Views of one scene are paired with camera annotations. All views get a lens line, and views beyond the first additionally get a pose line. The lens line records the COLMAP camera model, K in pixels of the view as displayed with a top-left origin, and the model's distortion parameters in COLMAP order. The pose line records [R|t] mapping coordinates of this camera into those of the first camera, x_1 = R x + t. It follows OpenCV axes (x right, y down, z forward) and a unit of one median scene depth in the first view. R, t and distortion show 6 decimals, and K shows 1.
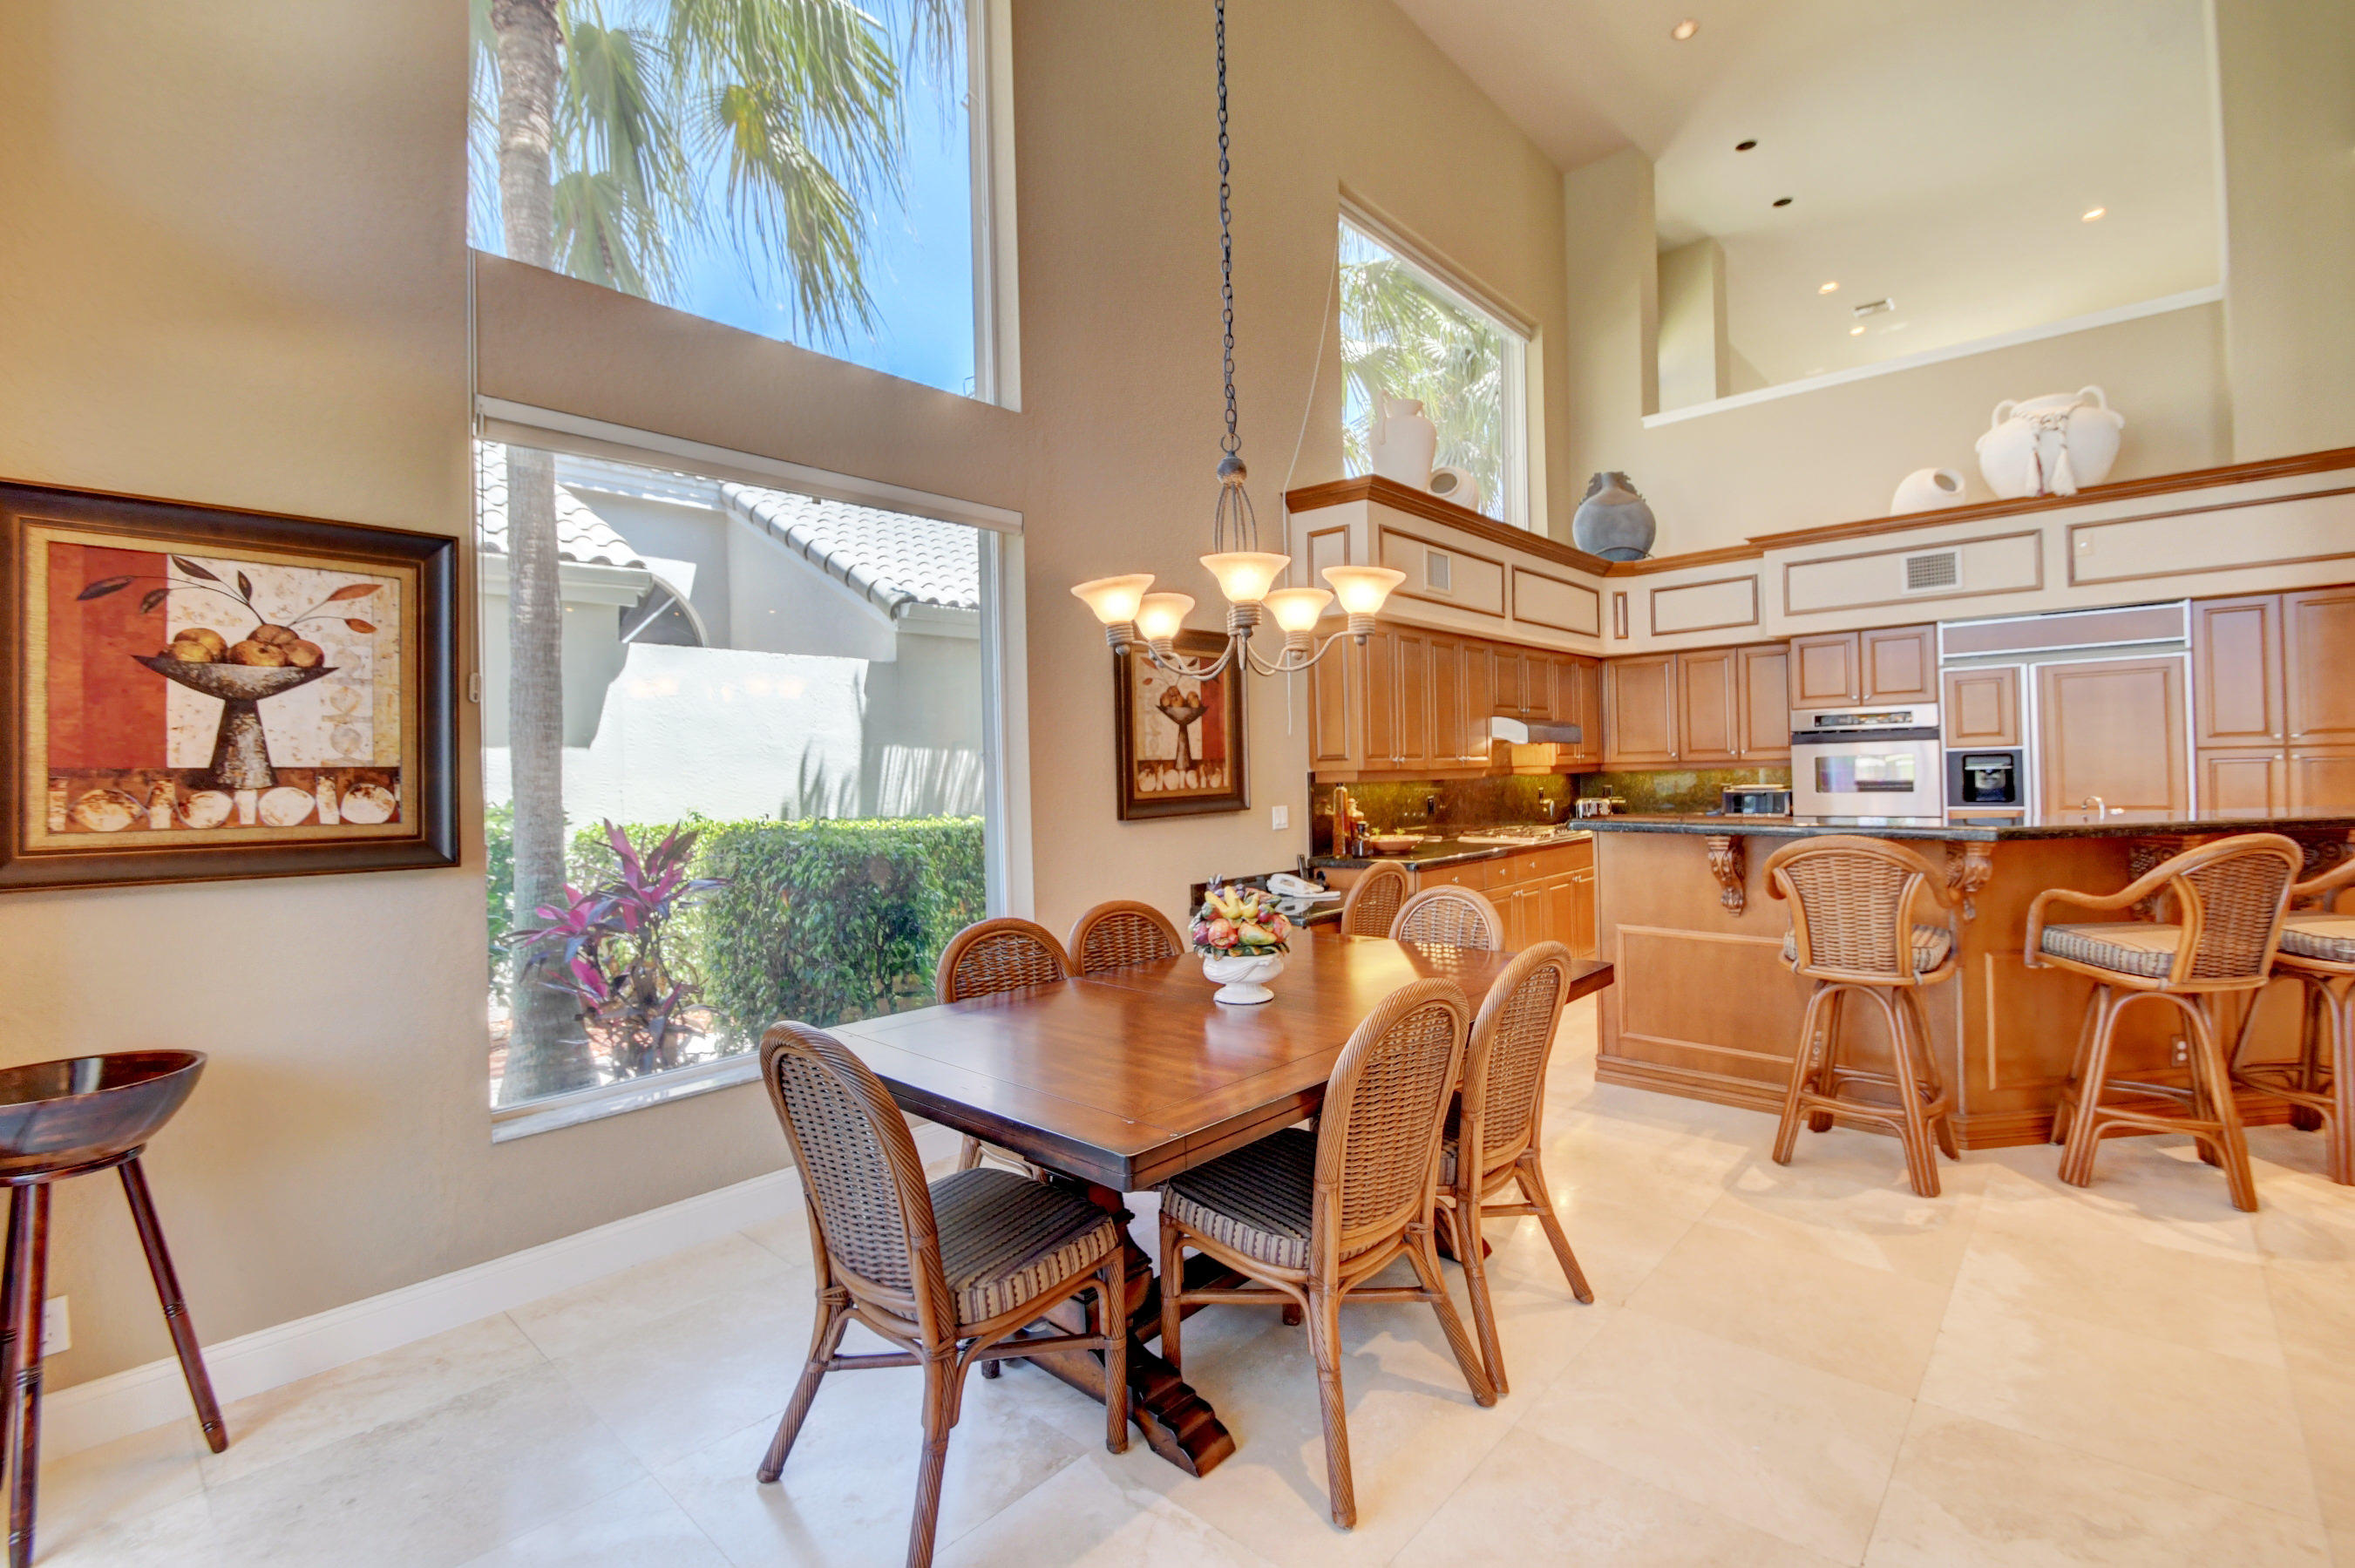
lens RADIAL K [[1032.3, 0, 1191.4], [0, 1032.3, 770.0], [0, 0, 1]] dist [0.008171, -0.013772]
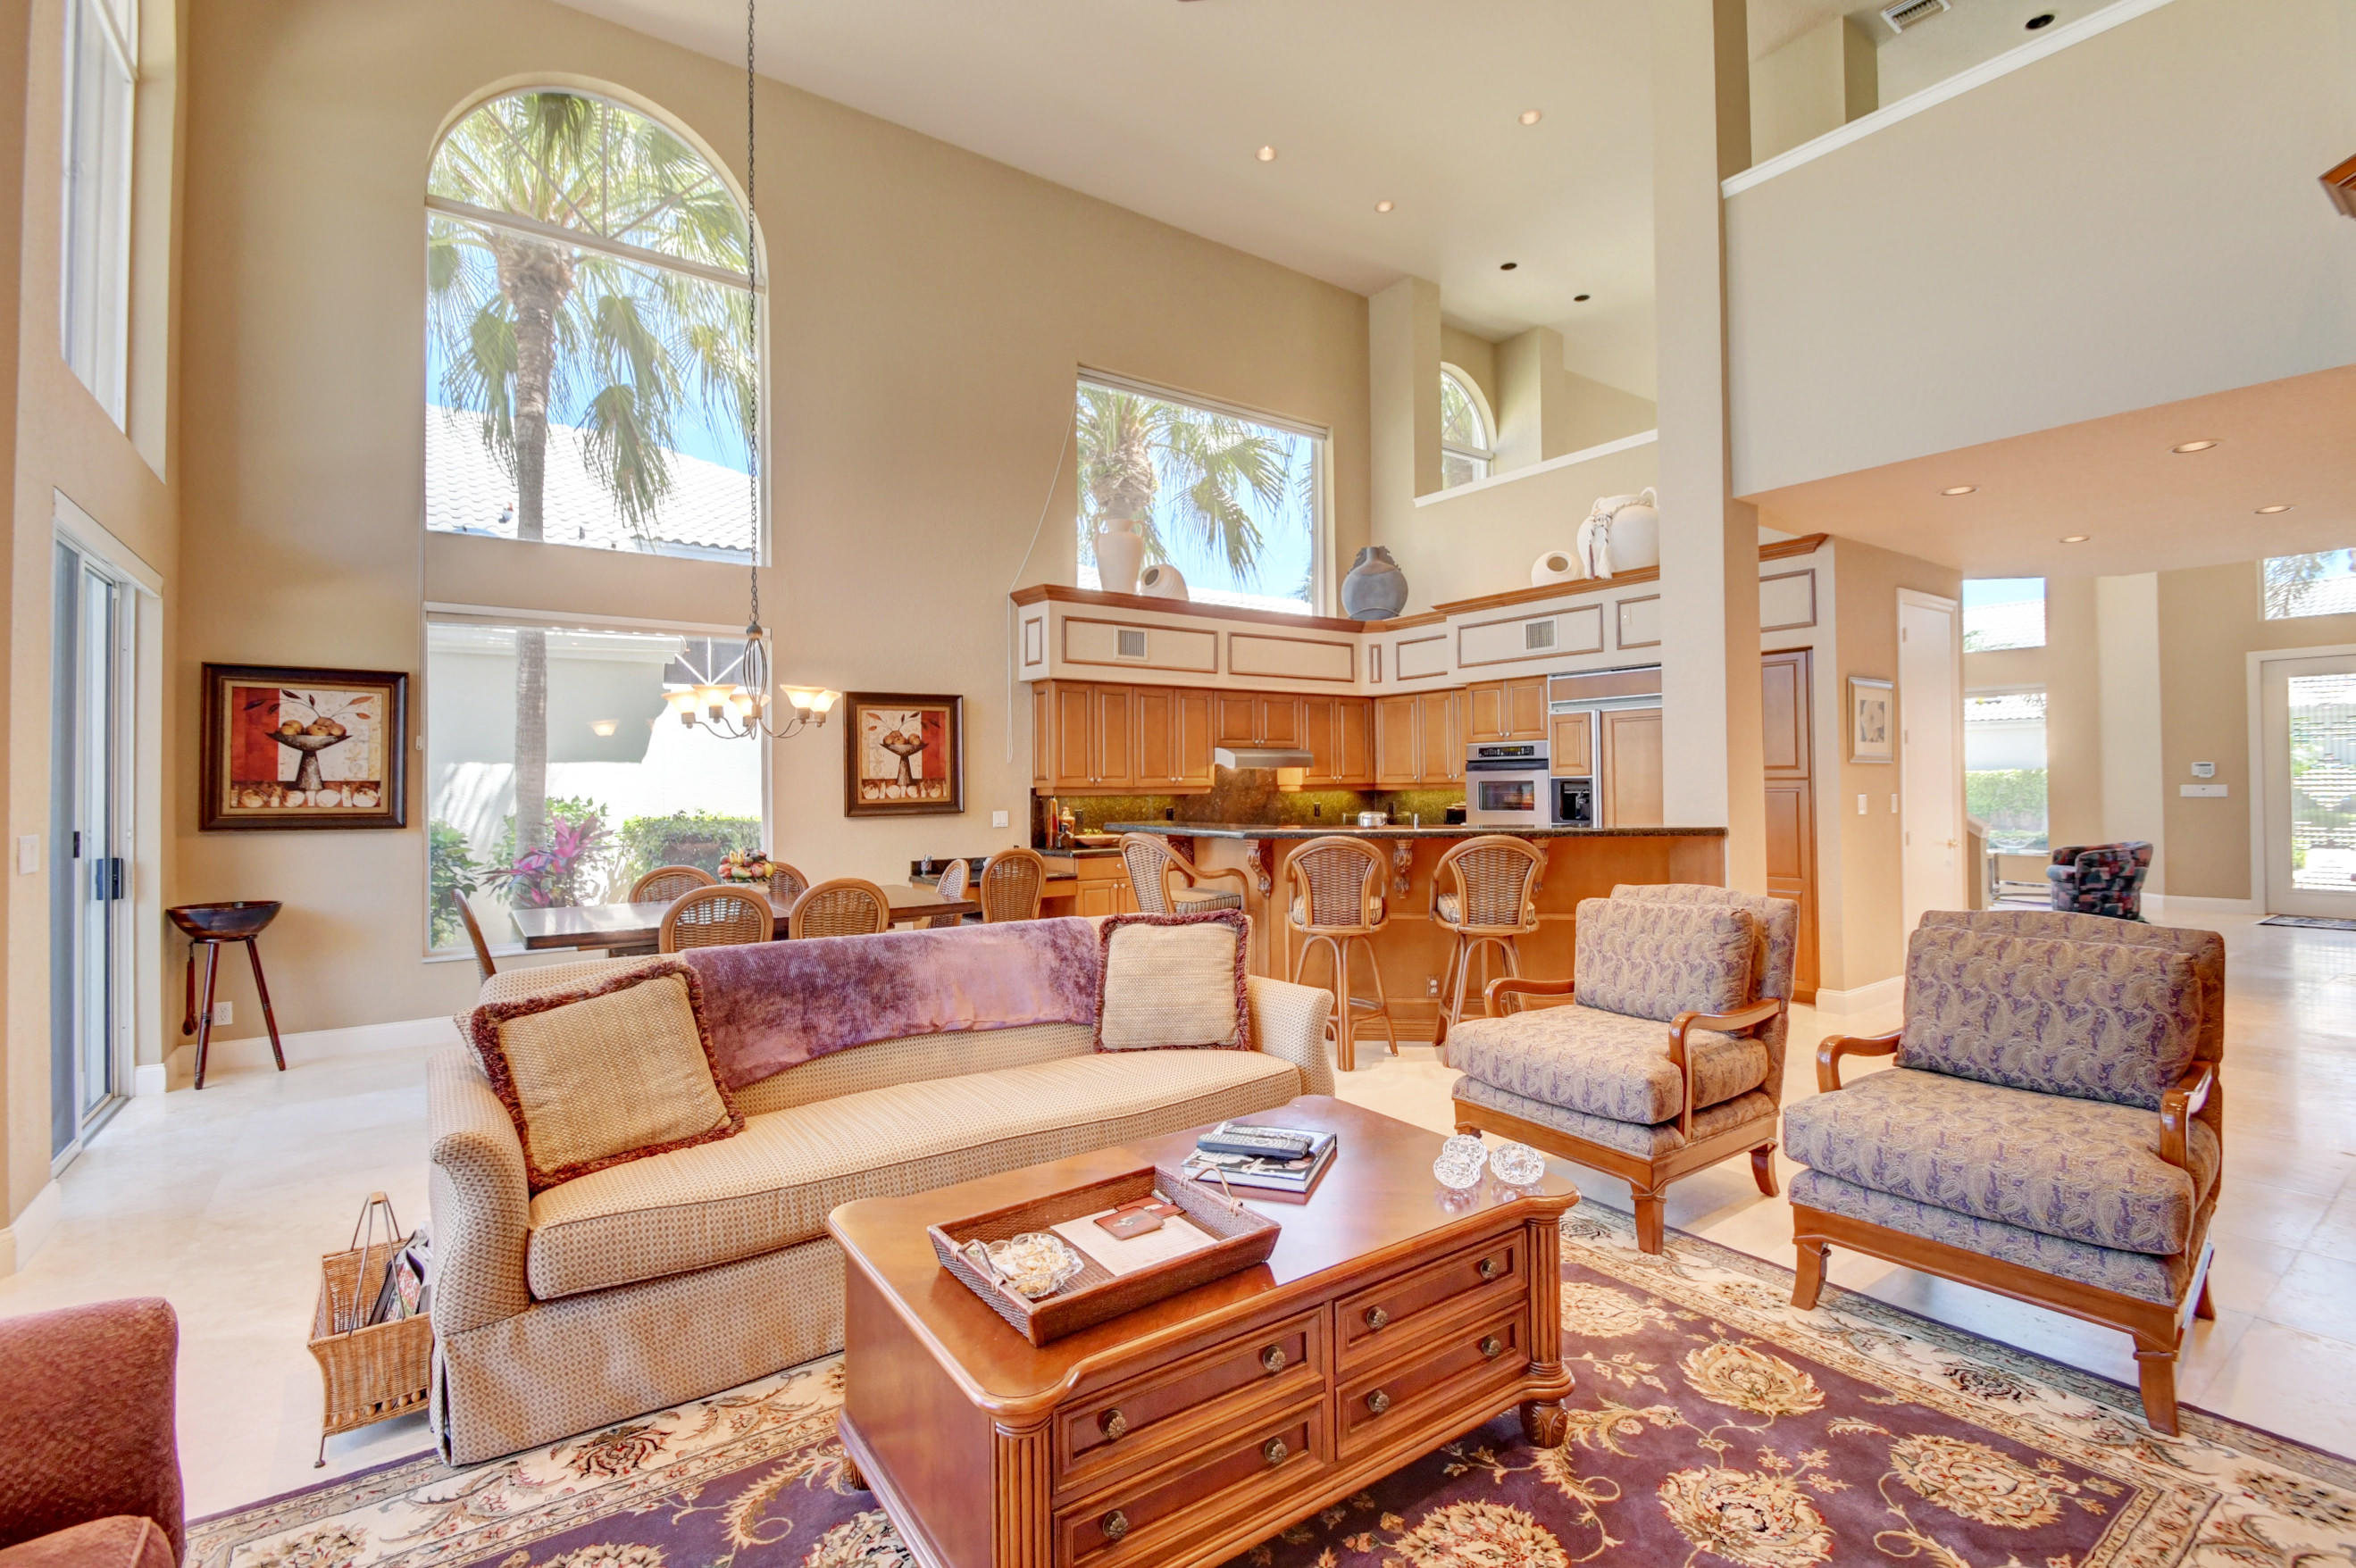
lens RADIAL K [[1062.5, 0, 1199.5], [0, 1062.5, 766.0], [0, 0, 1]] dist [0.004604, -0.010357]
pose [[0.978044, 0.012043, -0.208050, 0.791701], [-0.014161, 0.999862, -0.008693, -0.022731], [0.207917, 0.011448, 0.978079, -0.468737]]
